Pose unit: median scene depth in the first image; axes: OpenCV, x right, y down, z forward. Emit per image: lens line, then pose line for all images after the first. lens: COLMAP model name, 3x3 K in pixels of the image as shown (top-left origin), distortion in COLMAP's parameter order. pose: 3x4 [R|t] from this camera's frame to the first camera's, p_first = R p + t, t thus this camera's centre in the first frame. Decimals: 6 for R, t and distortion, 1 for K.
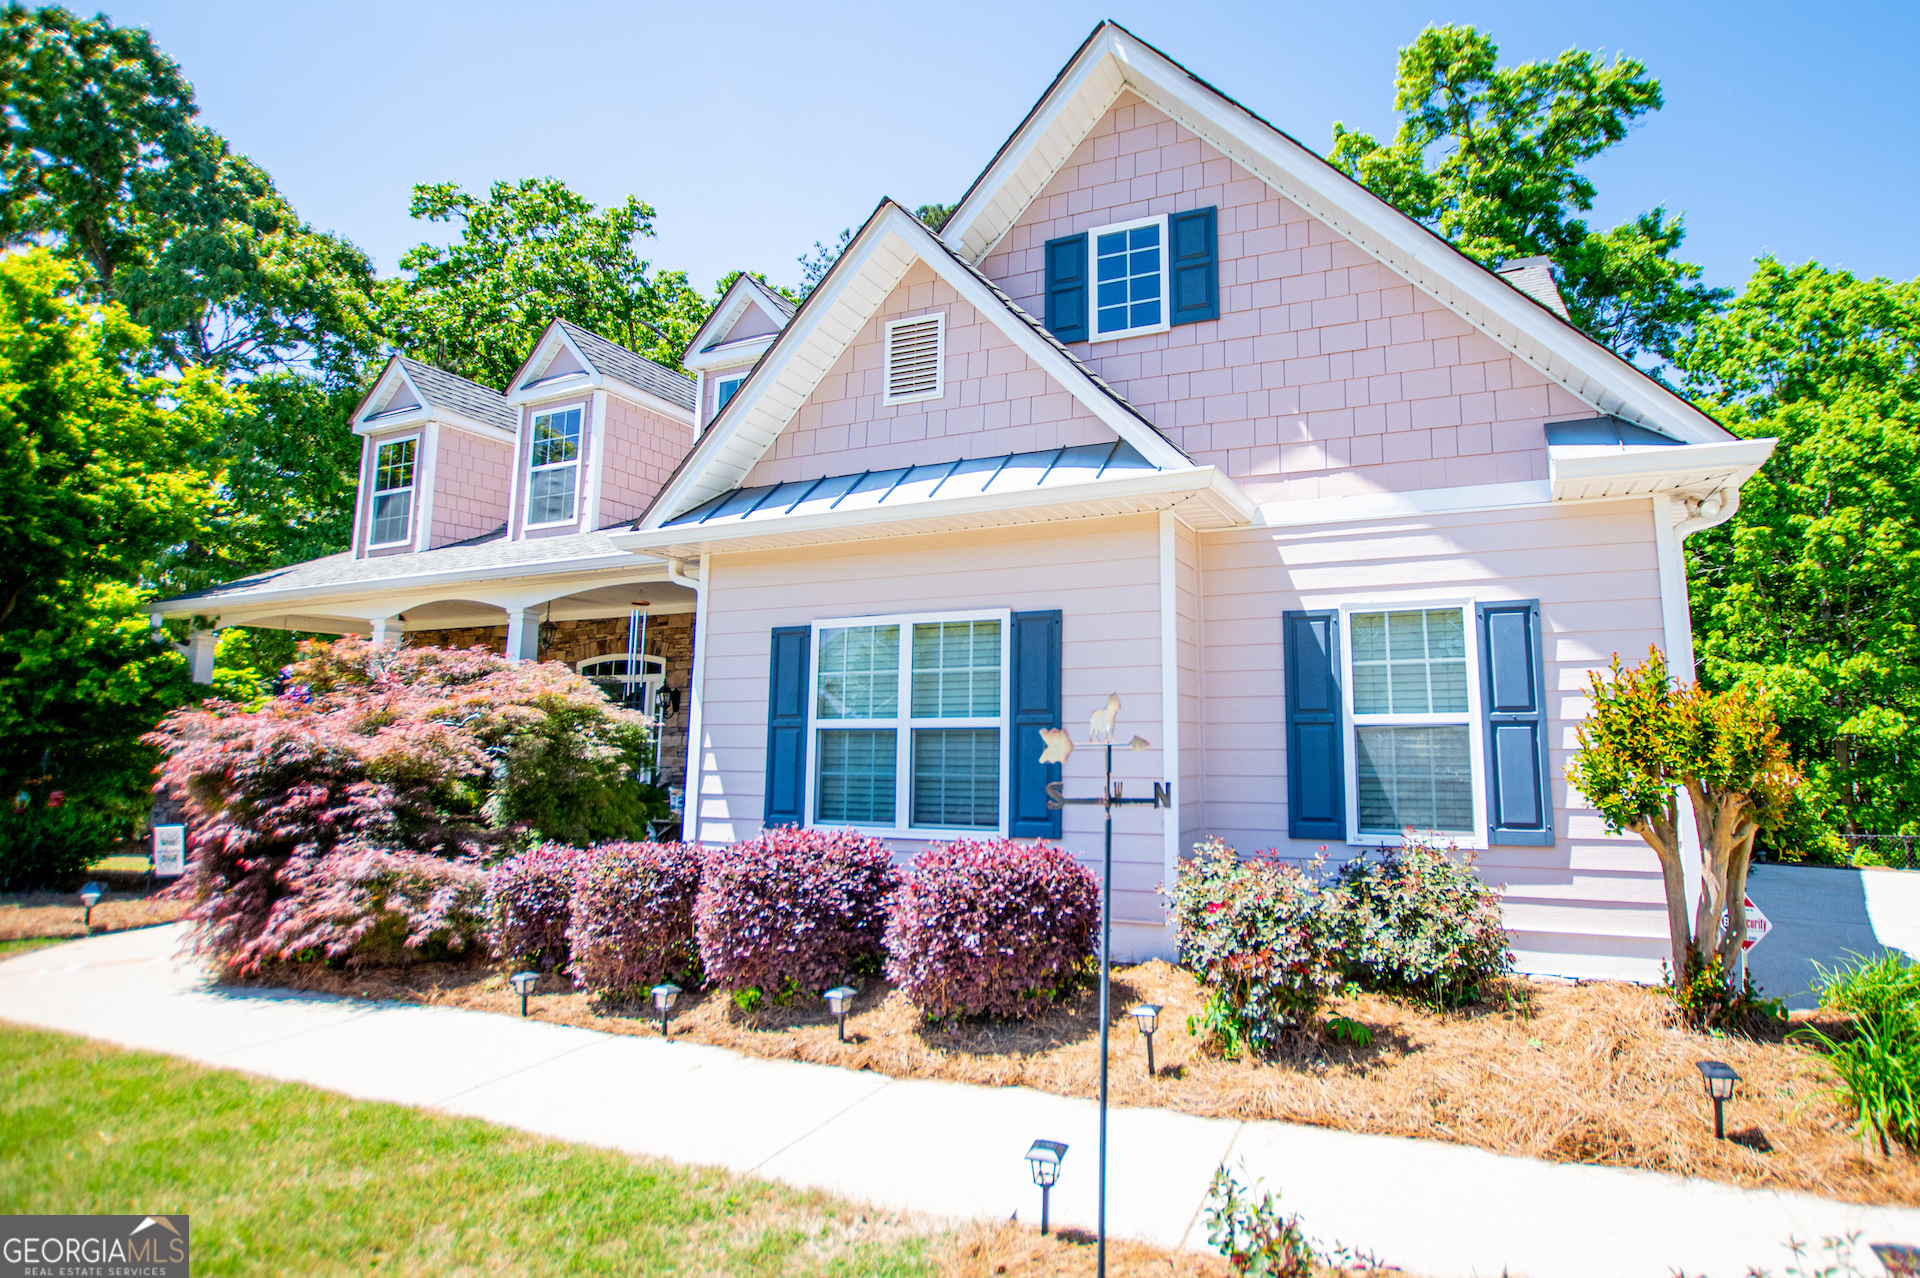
lens RADIAL K [[923.3, 0, 1091.6], [0, 923.3, 611.6], [0, 0, 1]] dist [-0.026536, 0.000618]
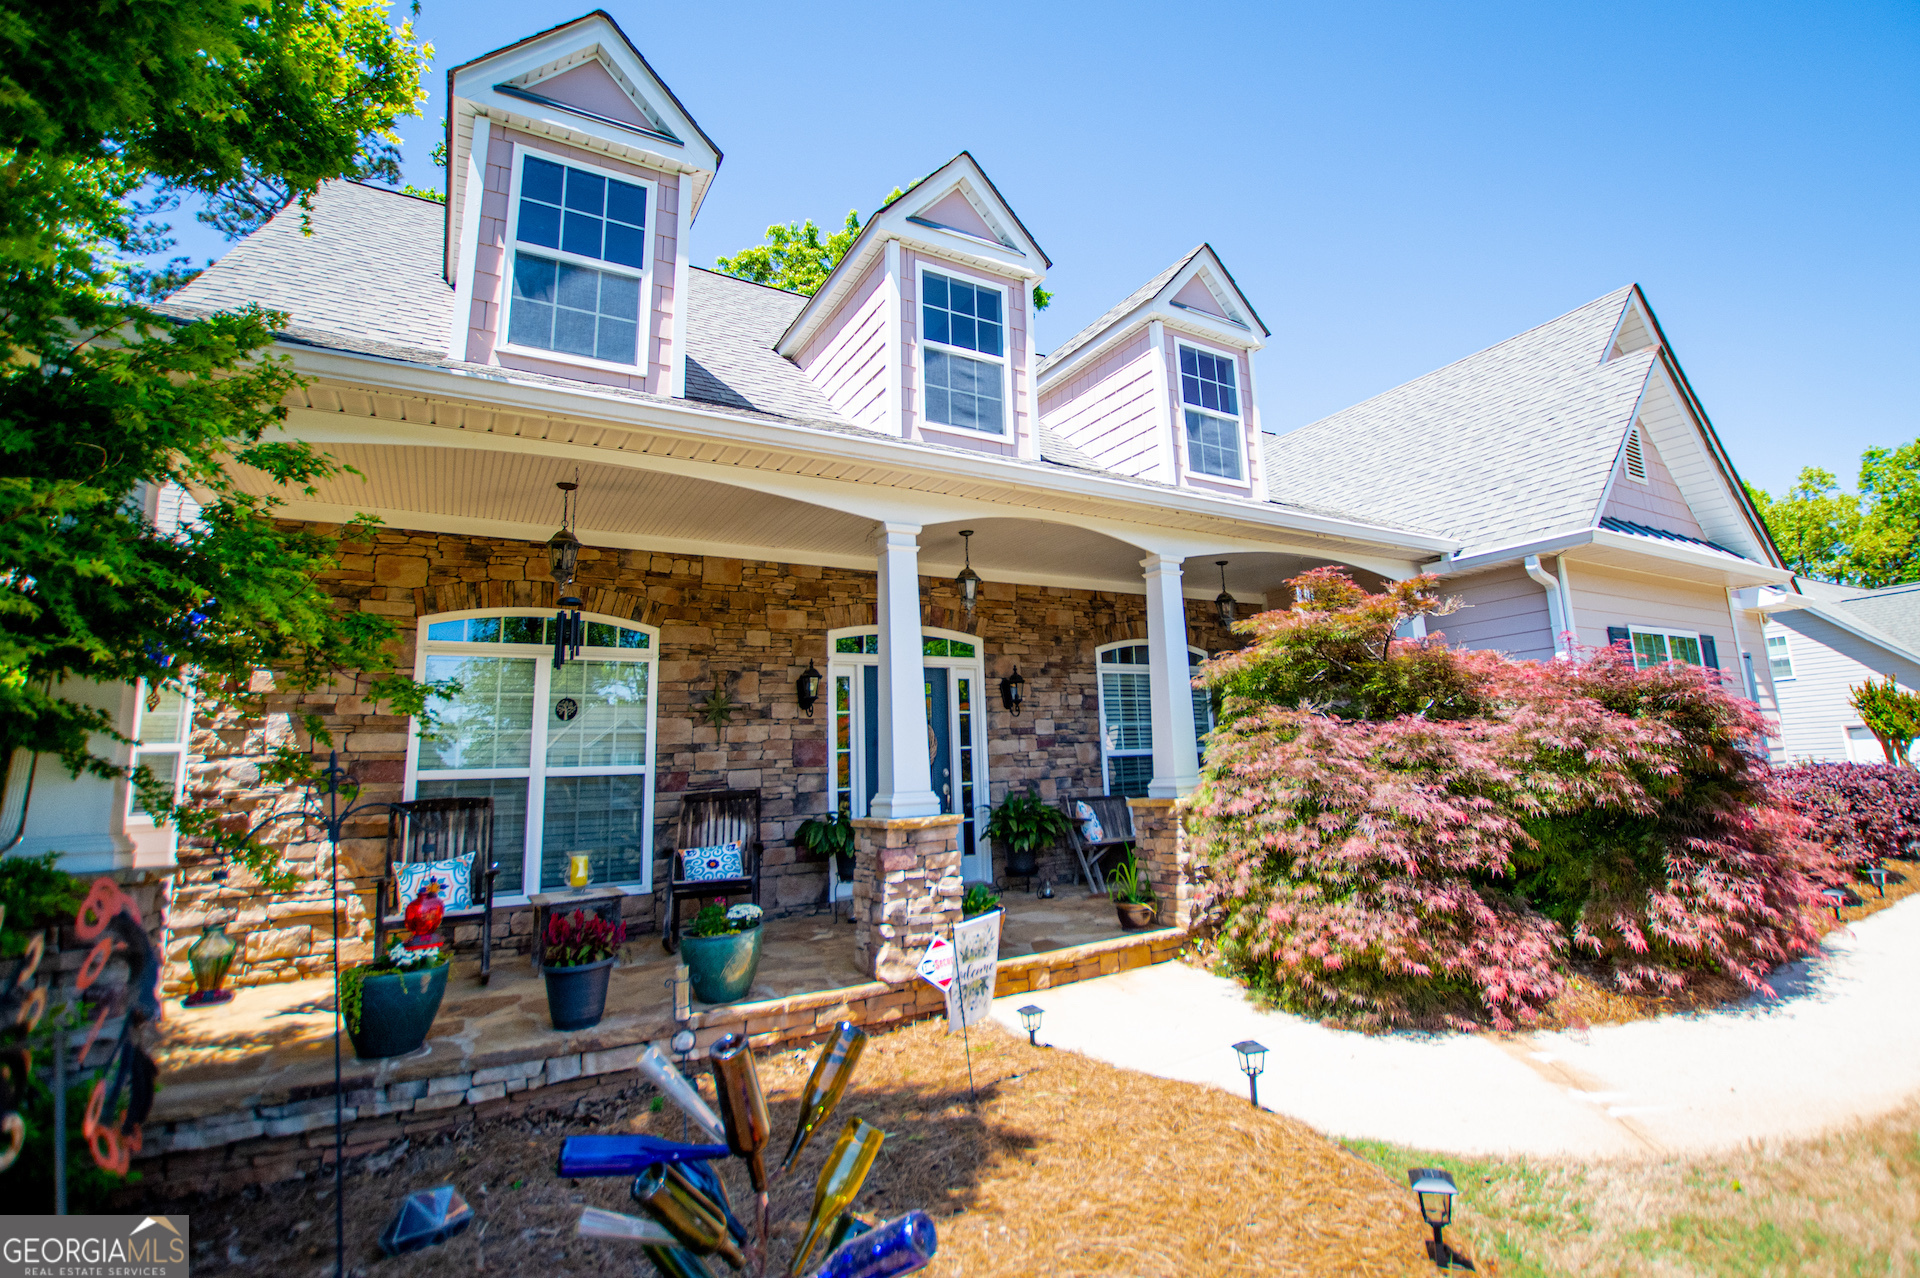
lens RADIAL K [[875.5, 0, 1020.2], [0, 875.5, 599.6], [0, 0, 1]] dist [-0.028880, 0.000779]
pose [[0.601545, 0.129795, 0.788223, -1.758597], [-0.069924, 0.991480, -0.109902, 0.166563], [-0.795772, 0.010995, 0.605496, 0.921004]]
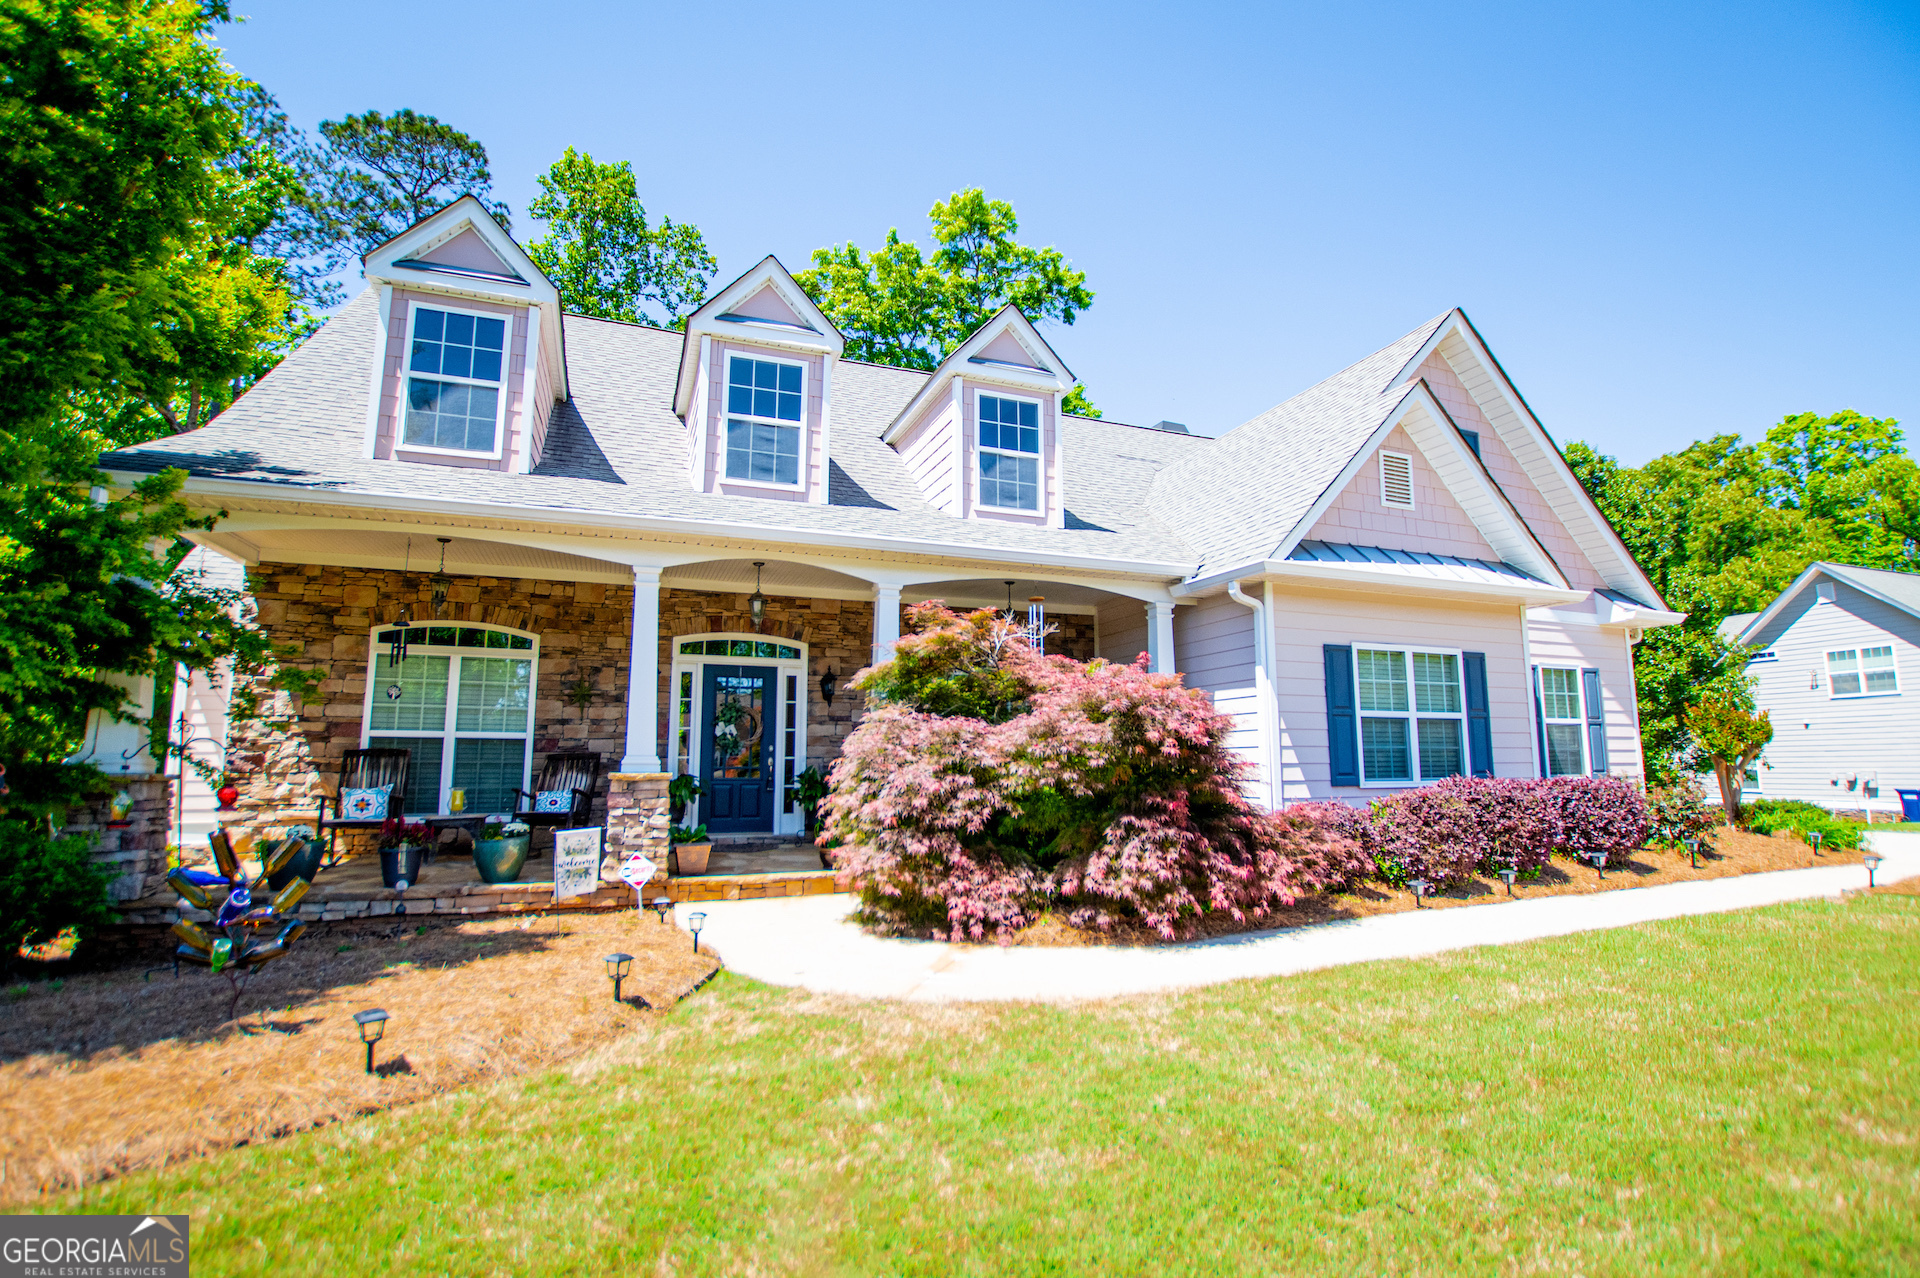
lens RADIAL K [[876.1, 0, 960.0], [0, 876.1, 639.0], [0, 0, 1]] dist [-0.026337, 0.001984]
pose [[0.745971, 0.095339, 0.659118, -1.626726], [-0.095114, 0.994806, -0.036248, 0.110120], [-0.659151, -0.035651, 0.751165, 0.368083]]
